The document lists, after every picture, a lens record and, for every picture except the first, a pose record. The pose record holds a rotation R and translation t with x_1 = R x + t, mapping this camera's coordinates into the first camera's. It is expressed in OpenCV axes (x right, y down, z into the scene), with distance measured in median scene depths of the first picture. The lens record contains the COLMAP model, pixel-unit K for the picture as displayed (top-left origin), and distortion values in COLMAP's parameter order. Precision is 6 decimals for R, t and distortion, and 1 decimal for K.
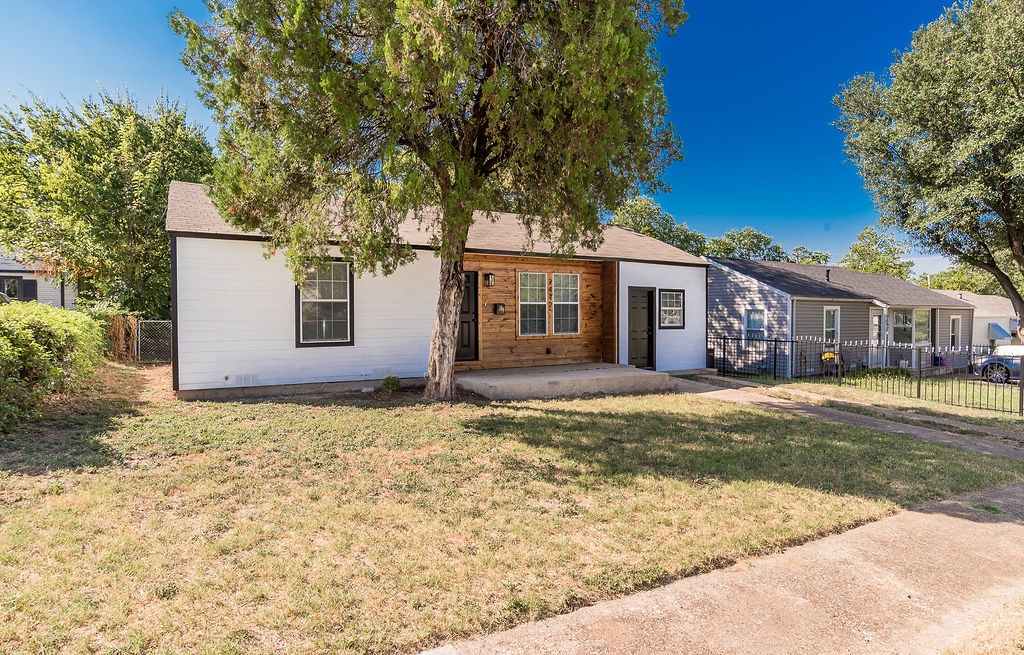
lens RADIAL K [[592.6, 0, 511.6], [0, 592.6, 325.7], [0, 0, 1]] dist [-0.000149, -0.000024]
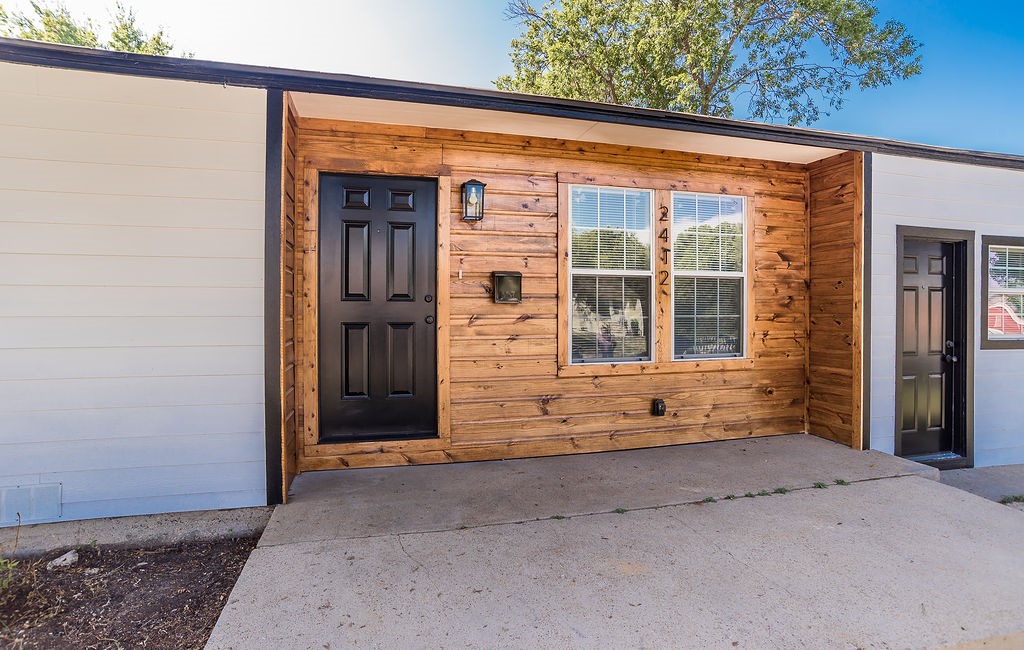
lens RADIAL K [[573.4, 0, 506.3], [0, 573.4, 303.4], [0, 0, 1]] dist [-0.033182, 0.003935]
pose [[0.969821, 0.008913, -0.243656, 0.057223], [-0.013217, 0.999784, -0.016035, -0.012977], [0.243460, 0.018771, 0.969729, 0.637617]]
